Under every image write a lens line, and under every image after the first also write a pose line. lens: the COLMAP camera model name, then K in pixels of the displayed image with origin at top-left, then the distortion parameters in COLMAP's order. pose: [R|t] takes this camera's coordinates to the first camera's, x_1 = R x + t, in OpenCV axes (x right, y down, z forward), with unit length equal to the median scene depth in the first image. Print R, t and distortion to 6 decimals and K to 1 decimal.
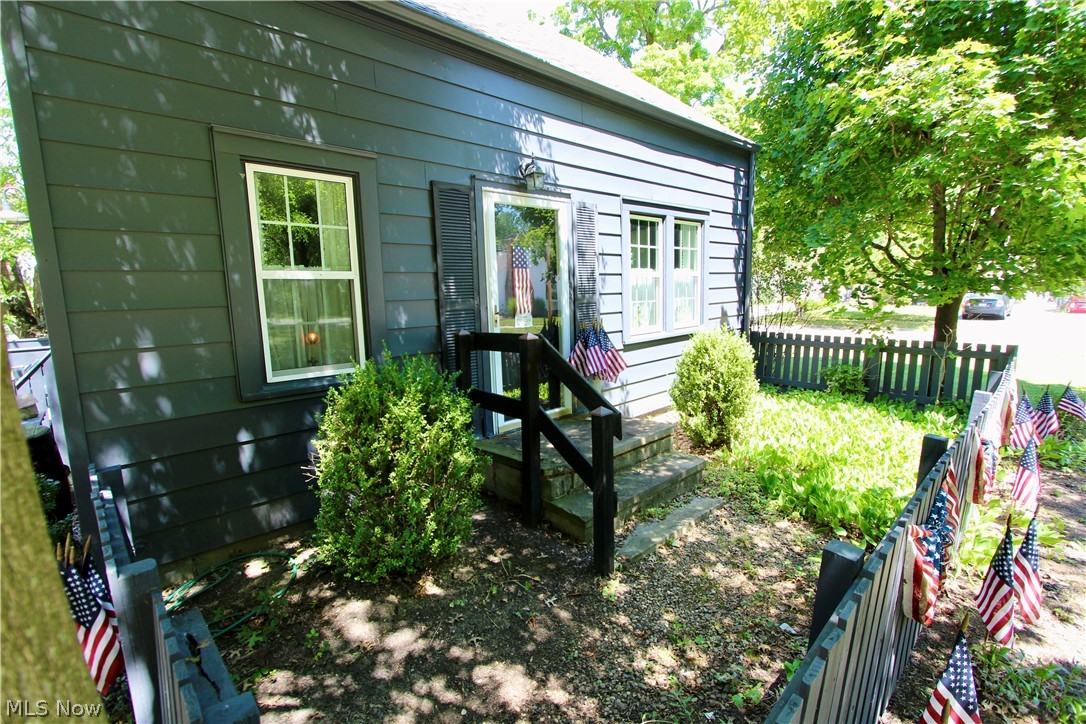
lens RADIAL K [[507.4, 0, 550.2], [0, 507.4, 364.6], [0, 0, 1]] dist [-0.000669, -0.000241]
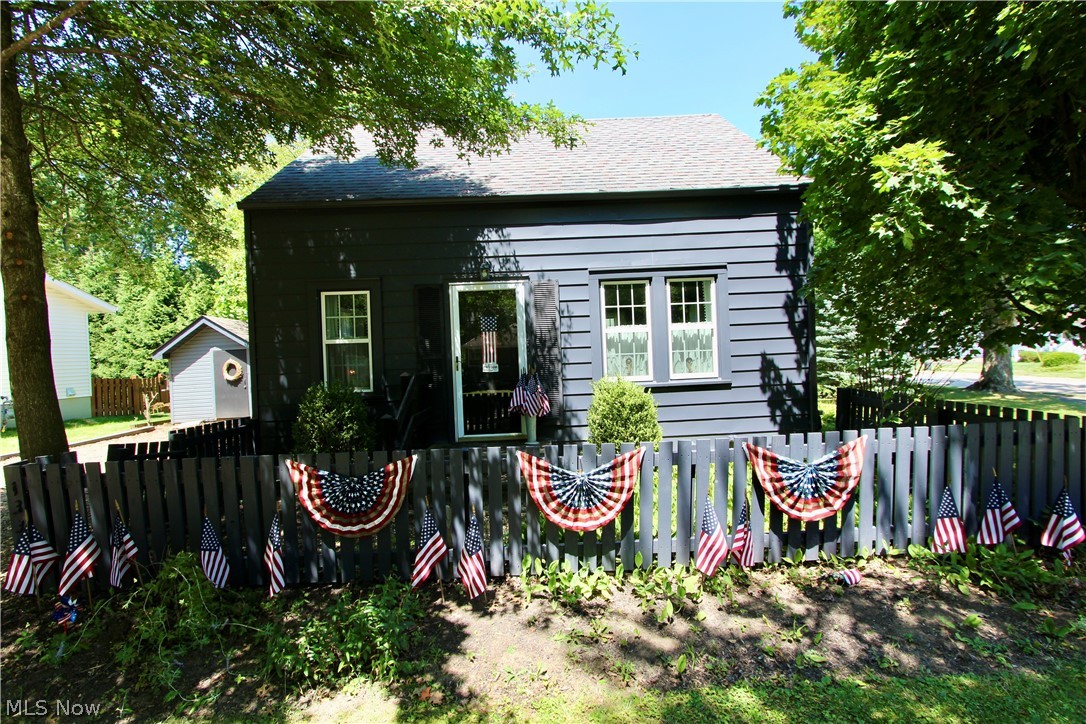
lens RADIAL K [[507.4, 0, 550.2], [0, 507.4, 364.6], [0, 0, 1]] dist [-0.000669, -0.000241]
pose [[0.733038, 0.002721, -0.680182, 0.916067], [-0.080278, 0.993349, -0.082543, 0.008681], [0.675433, 0.115111, 0.728381, 0.062311]]
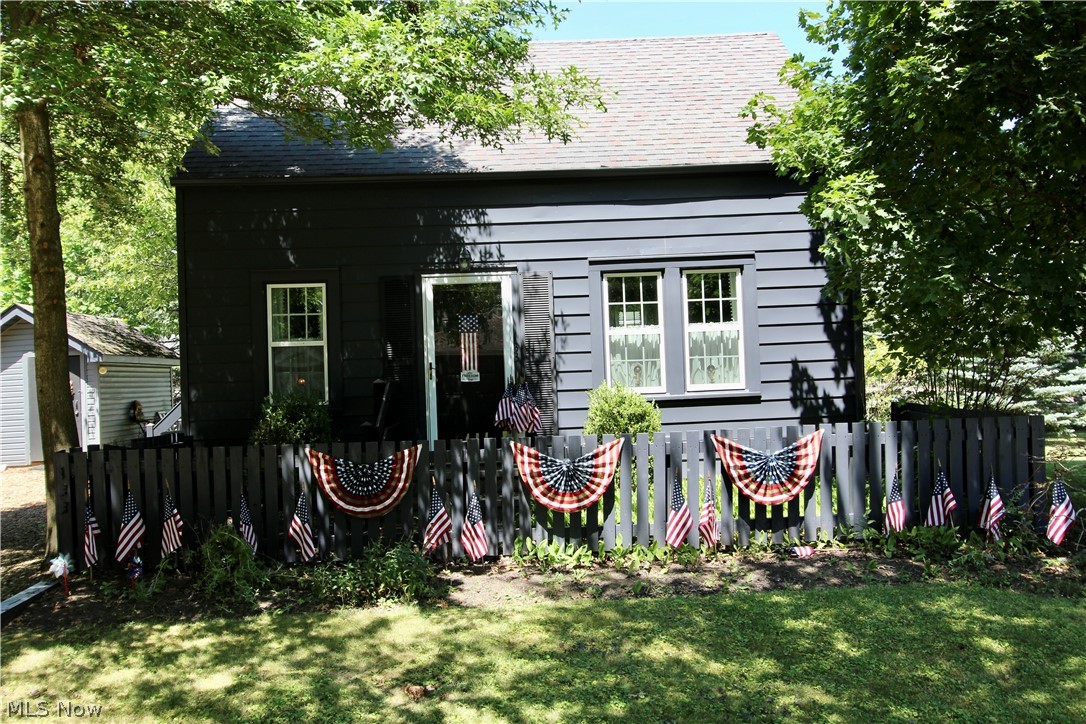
lens RADIAL K [[688.4, 0, 543.0], [0, 688.4, 362.0], [0, 0, 1]] dist [0.001265, -0.000026]
pose [[0.733035, -0.009632, -0.680122, 1.023380], [-0.083382, 0.991086, -0.103906, 0.029218], [0.675060, 0.132877, 0.725698, -0.048999]]
